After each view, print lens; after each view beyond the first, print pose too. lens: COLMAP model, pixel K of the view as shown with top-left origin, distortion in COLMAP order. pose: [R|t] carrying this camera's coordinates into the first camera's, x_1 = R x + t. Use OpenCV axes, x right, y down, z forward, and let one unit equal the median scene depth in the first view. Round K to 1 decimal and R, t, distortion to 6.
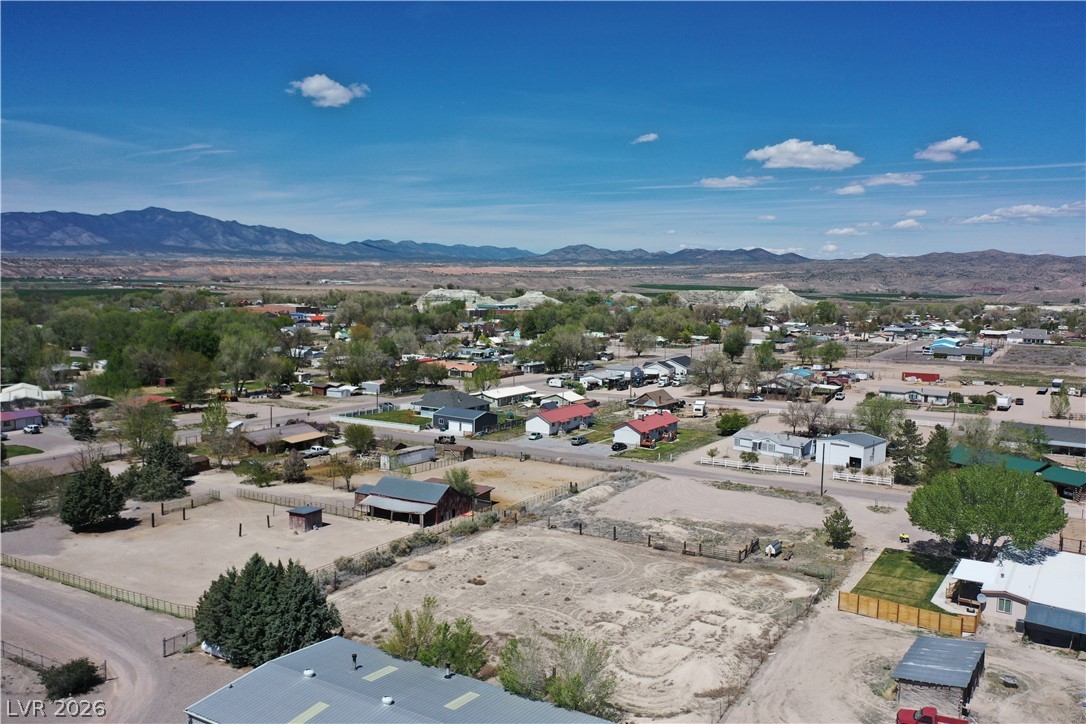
lens RADIAL K [[858.7, 0, 547.8], [0, 858.7, 363.2], [0, 0, 1]] dist [-0.000210, -0.007077]
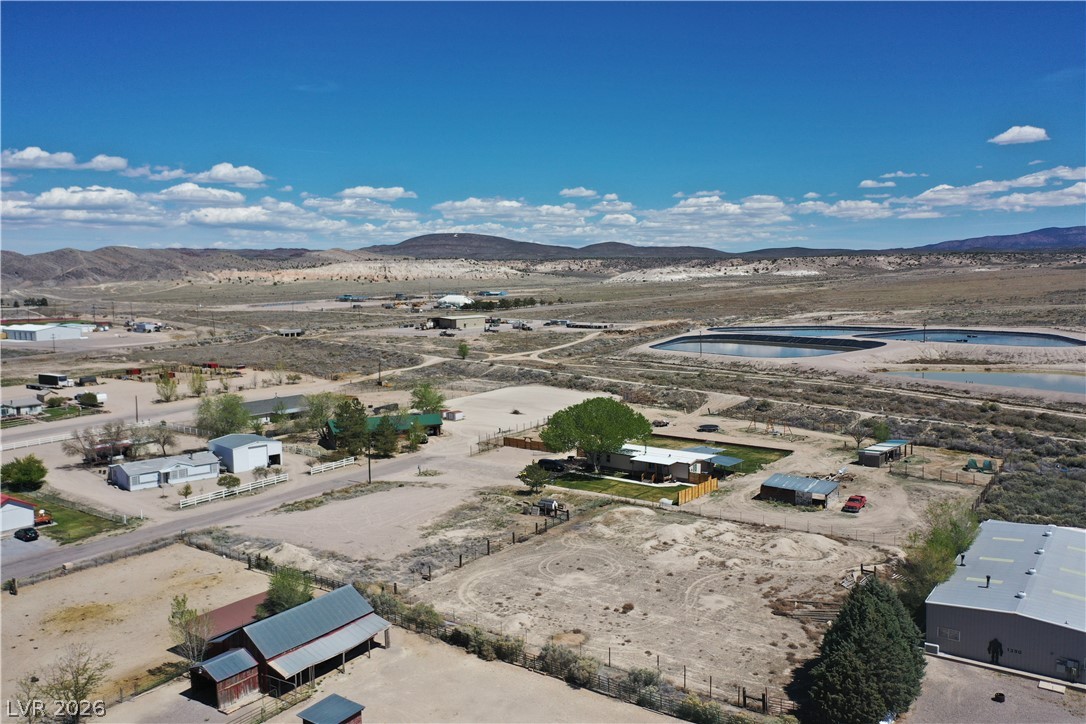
lens RADIAL K [[858.7, 0, 545.8], [0, 858.7, 362.2], [0, 0, 1]] dist [-0.000210, -0.007077]
pose [[0.084903, -0.120168, 0.989116, -0.875339], [0.110542, 0.987709, 0.110508, -0.105777], [-0.990238, 0.099957, 0.097143, 0.877364]]
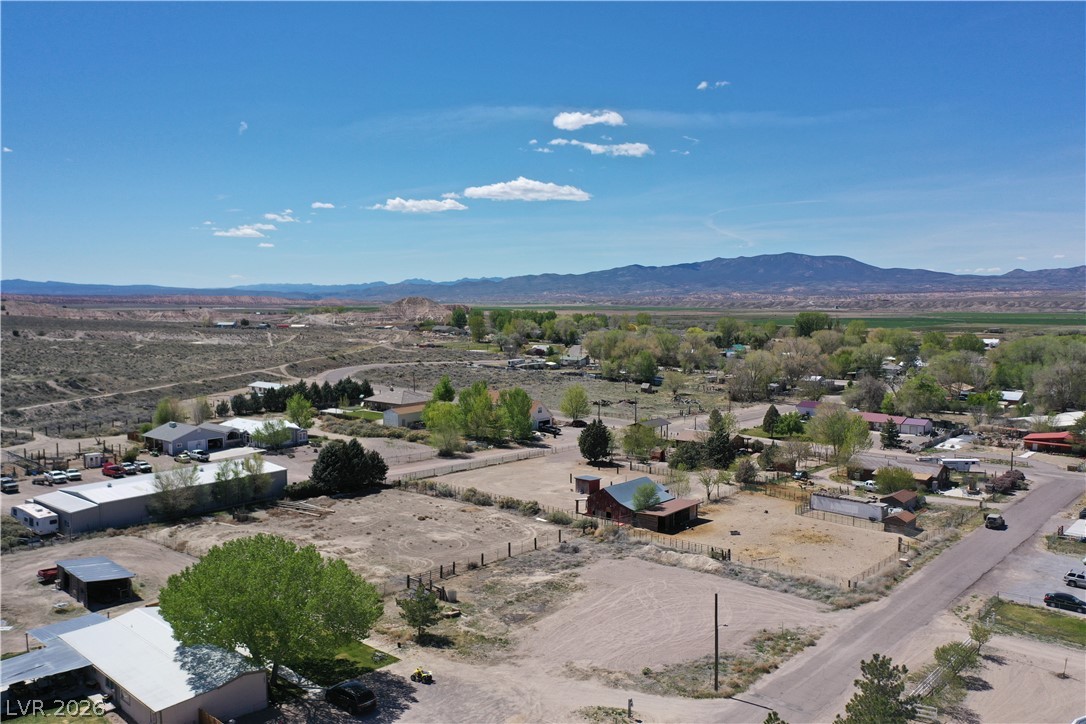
lens RADIAL K [[858.7, 0, 549.1], [0, 858.7, 363.0], [0, 0, 1]] dist [-0.000210, -0.007077]
pose [[-0.157454, 0.056815, -0.985891, 1.105893], [-0.100450, 0.992244, 0.073224, -0.100459], [0.982404, 0.110562, -0.150525, 1.244231]]
